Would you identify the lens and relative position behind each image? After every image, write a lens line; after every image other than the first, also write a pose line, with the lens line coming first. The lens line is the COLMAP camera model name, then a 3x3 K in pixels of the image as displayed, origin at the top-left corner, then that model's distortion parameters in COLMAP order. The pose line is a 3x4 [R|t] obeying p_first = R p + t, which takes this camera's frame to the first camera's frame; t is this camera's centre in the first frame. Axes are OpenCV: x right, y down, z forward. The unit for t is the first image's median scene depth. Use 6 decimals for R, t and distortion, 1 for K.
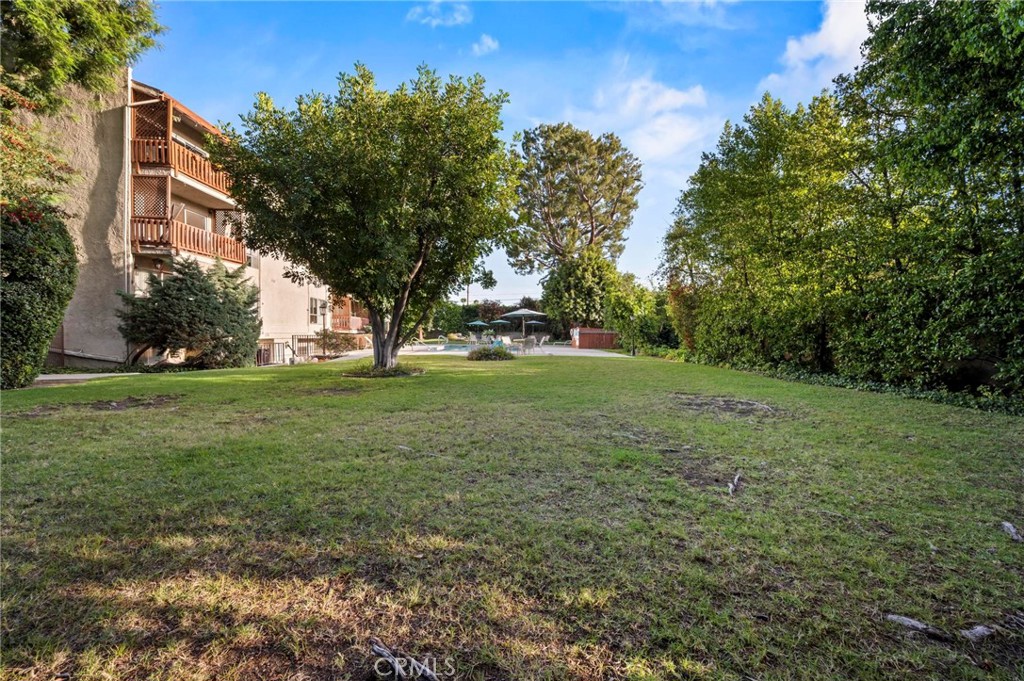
lens RADIAL K [[411.3, 0, 512.0], [0, 411.3, 340.5], [0, 0, 1]] dist [-0.002422, -0.000516]
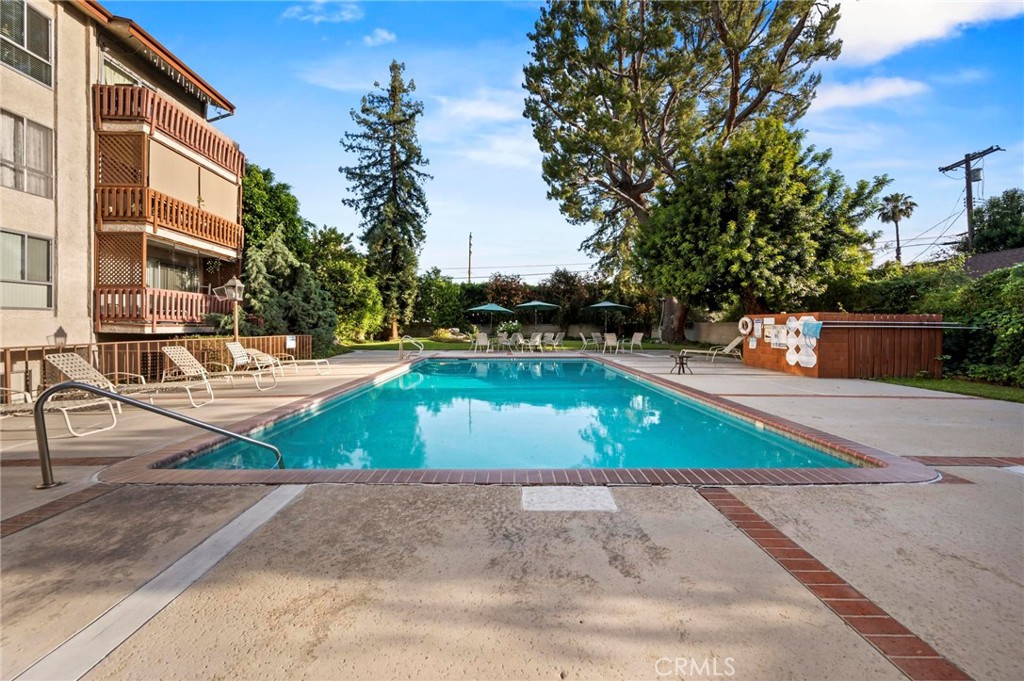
lens RADIAL K [[411.3, 0, 512.0], [0, 411.3, 340.5], [0, 0, 1]] dist [-0.002422, -0.000516]
pose [[0.999963, -0.008122, -0.002811, -0.049763], [0.008178, 0.999756, 0.020523, -0.011541], [0.002644, -0.020545, 0.999785, 0.445033]]
